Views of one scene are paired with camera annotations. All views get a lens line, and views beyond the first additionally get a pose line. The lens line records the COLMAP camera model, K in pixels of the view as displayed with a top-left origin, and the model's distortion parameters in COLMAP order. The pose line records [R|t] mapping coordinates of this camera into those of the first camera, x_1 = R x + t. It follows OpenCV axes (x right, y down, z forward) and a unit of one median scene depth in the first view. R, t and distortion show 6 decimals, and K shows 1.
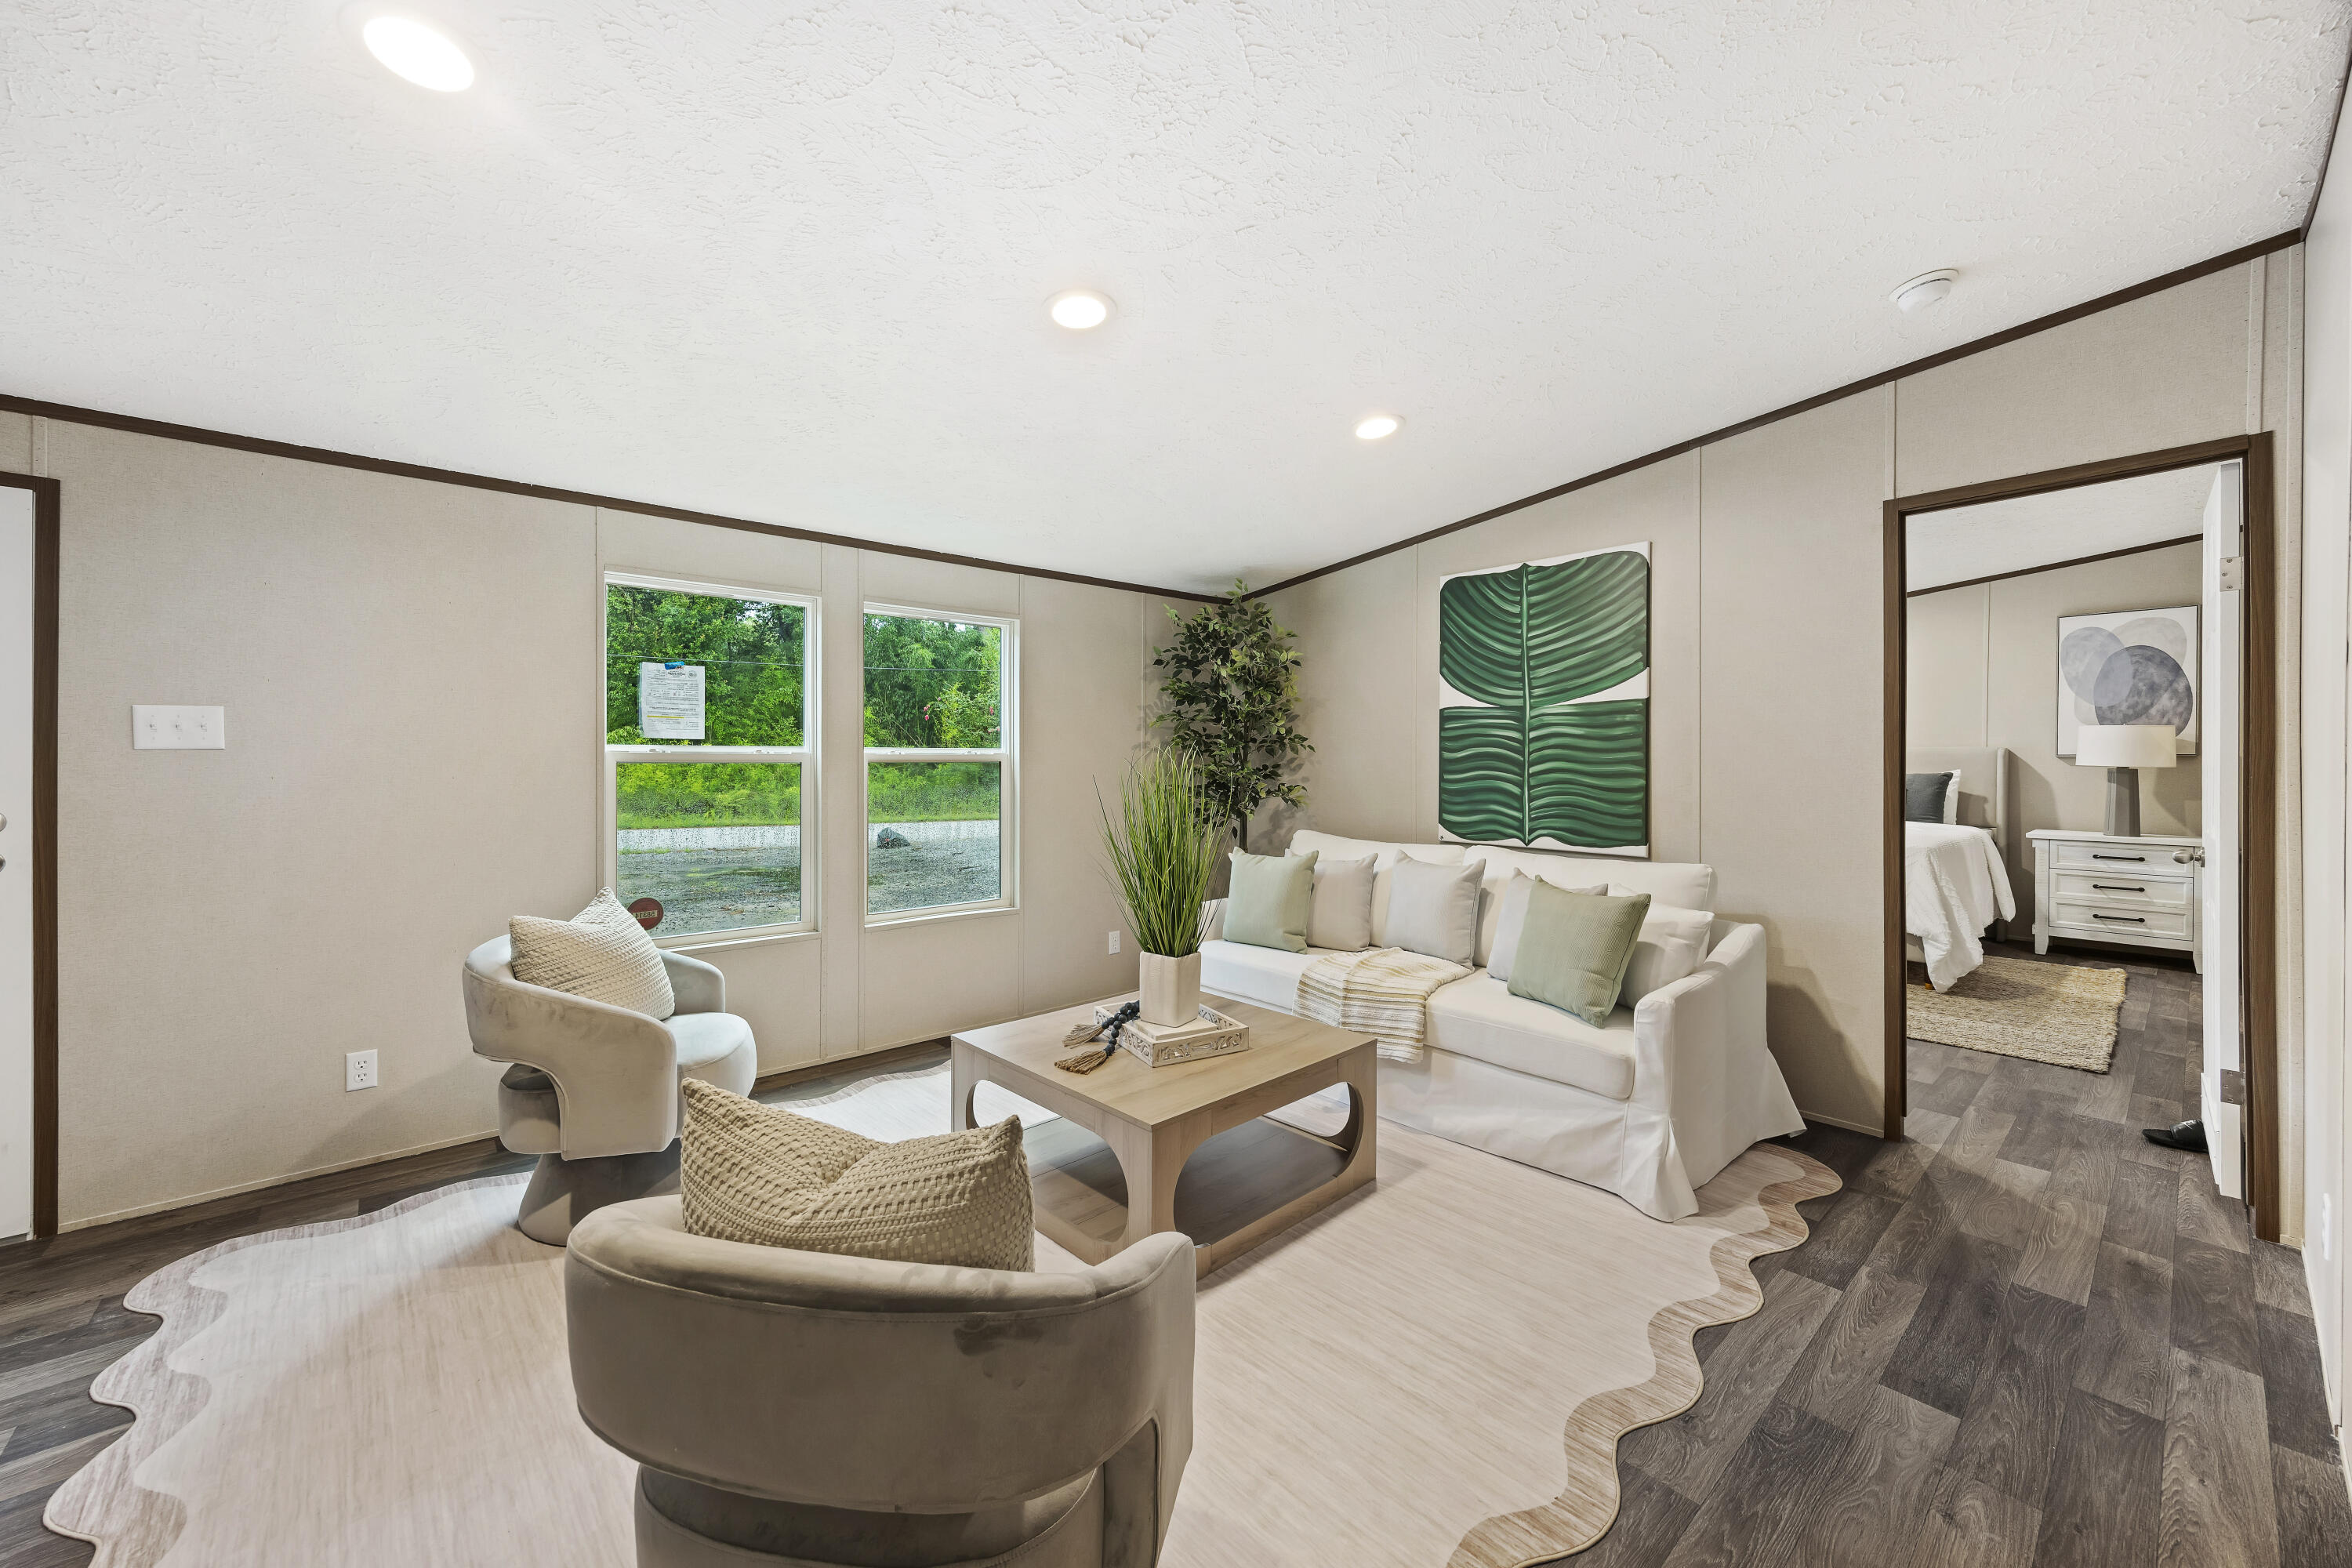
lens RADIAL K [[918.6, 0, 1182.2], [0, 918.6, 750.4], [0, 0, 1]] dist [0.000144, -0.000104]
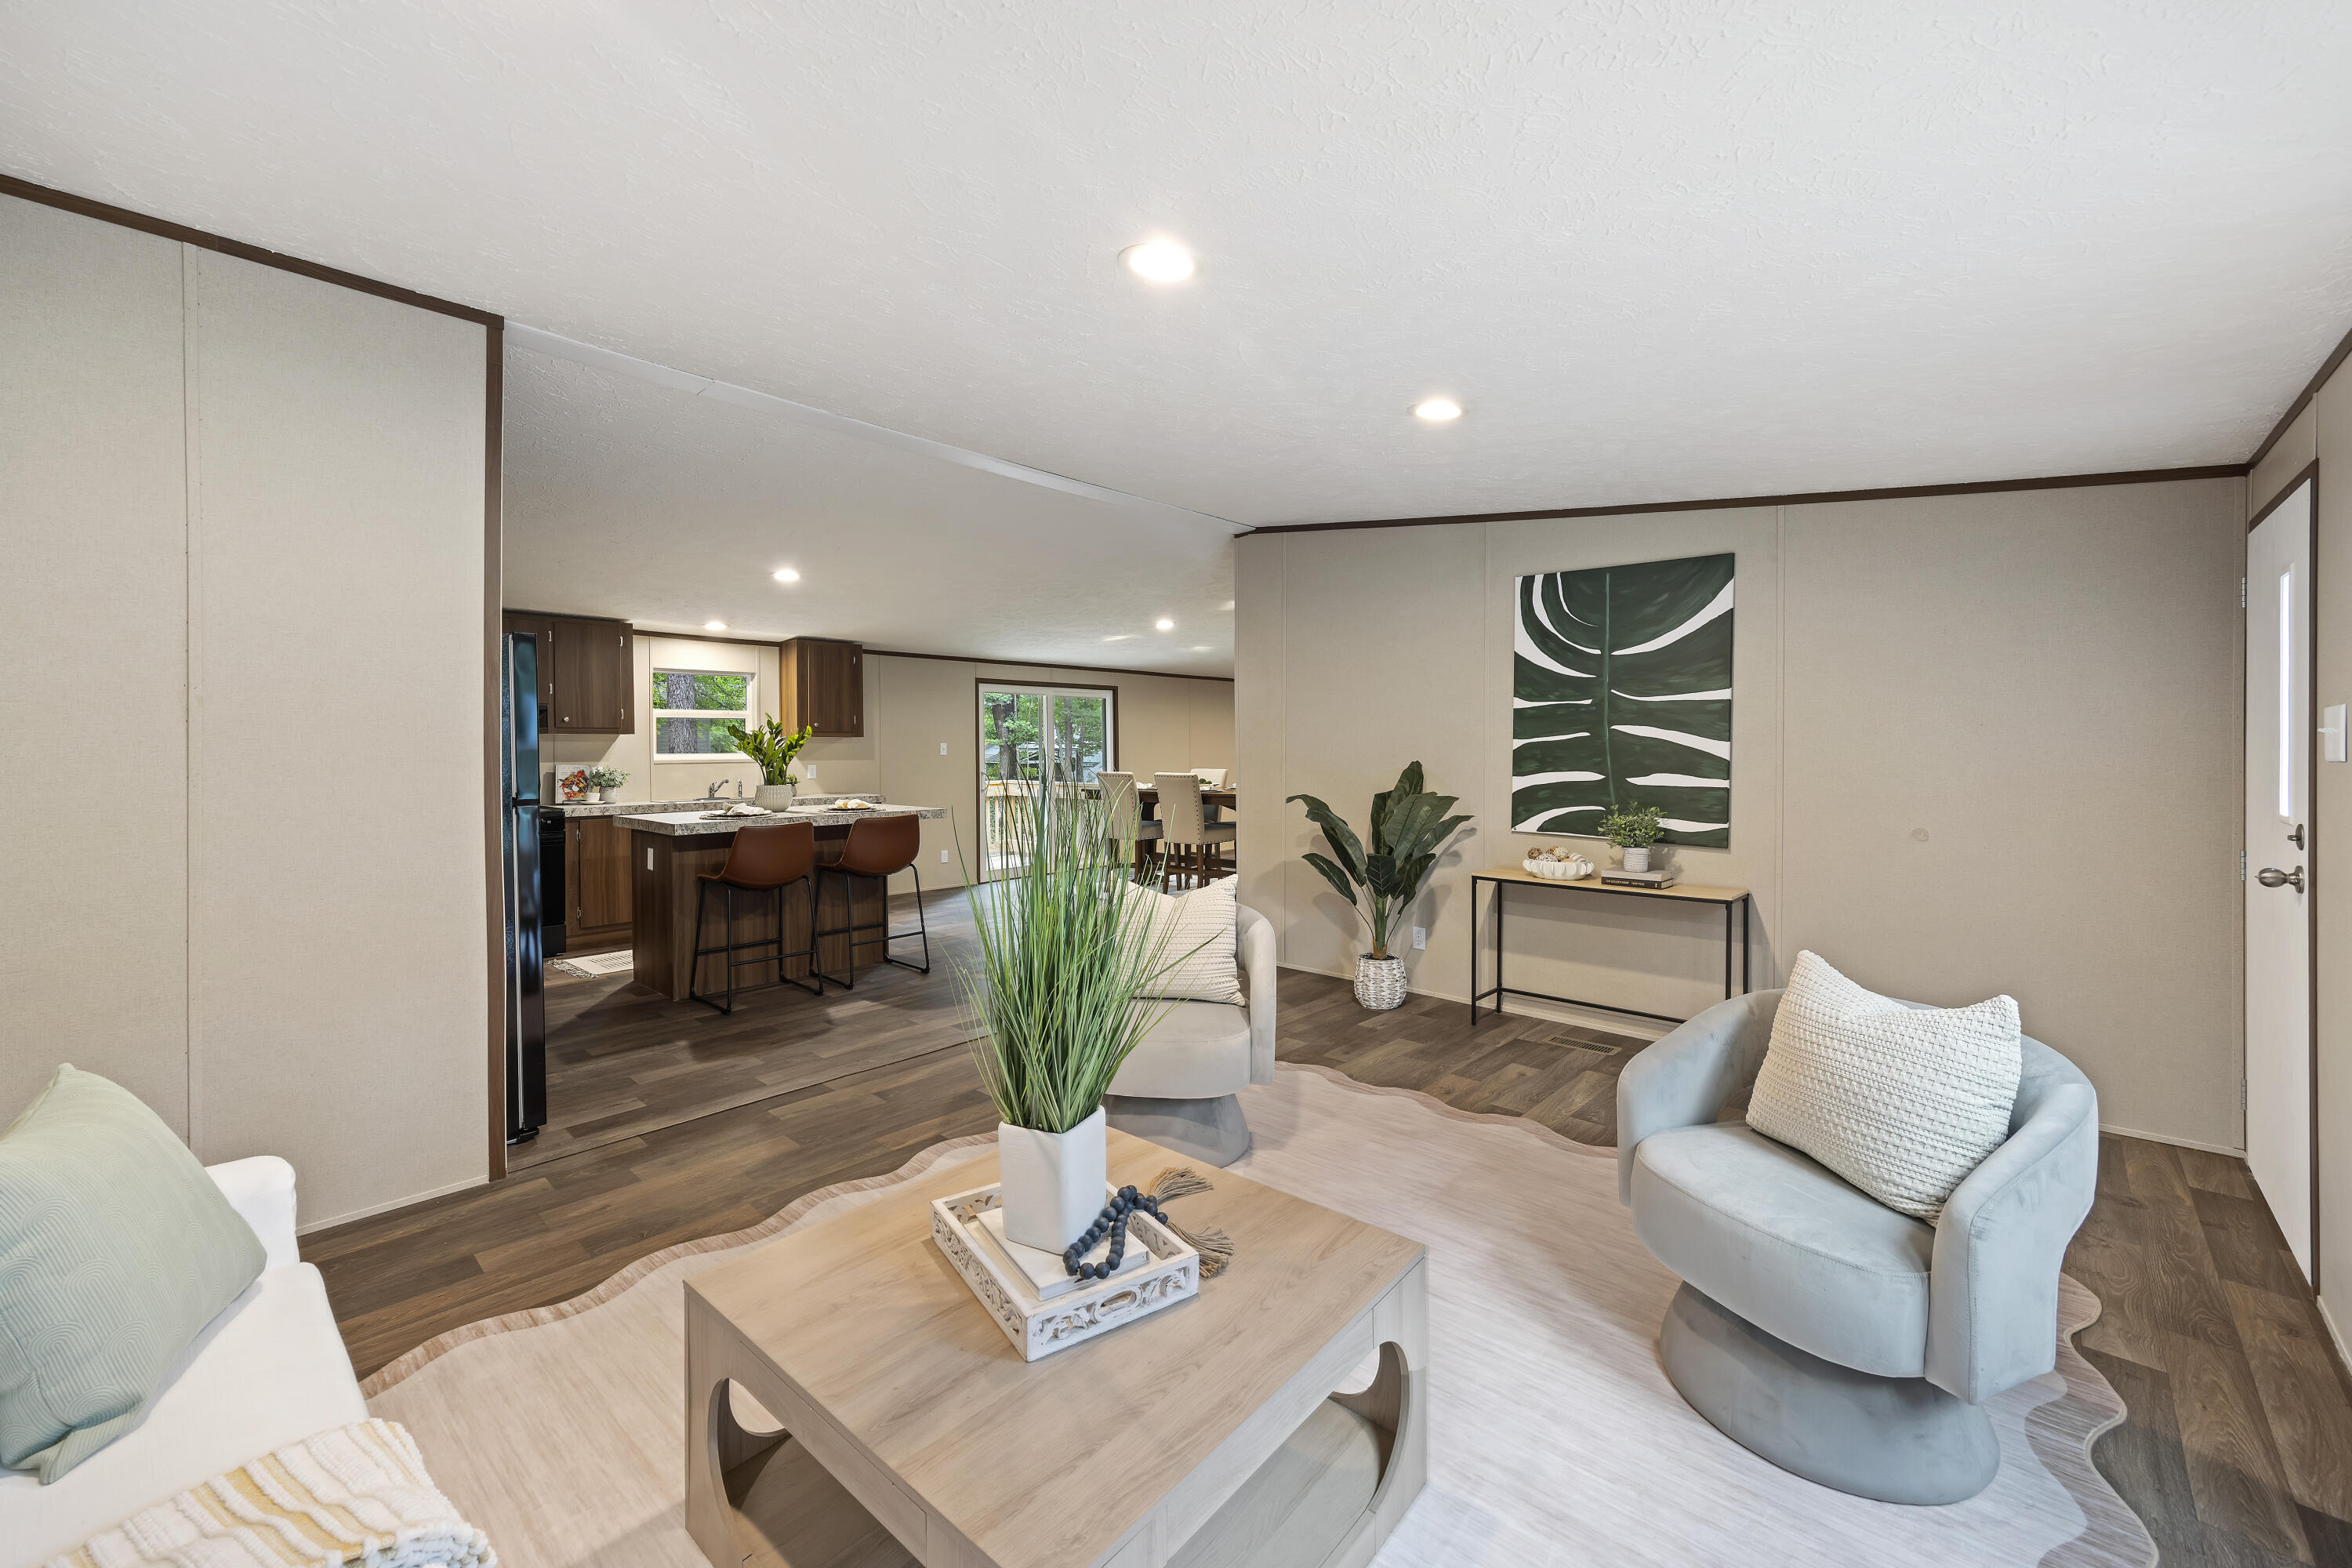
lens RADIAL K [[918.6, 0, 1182.2], [0, 918.6, 750.4], [0, 0, 1]] dist [0.000144, -0.000104]
pose [[-0.994596, -0.001529, -0.103814, -0.023772], [-0.001107, 0.999991, -0.004119, -0.005088], [0.103819, -0.003982, -0.994588, 1.196143]]
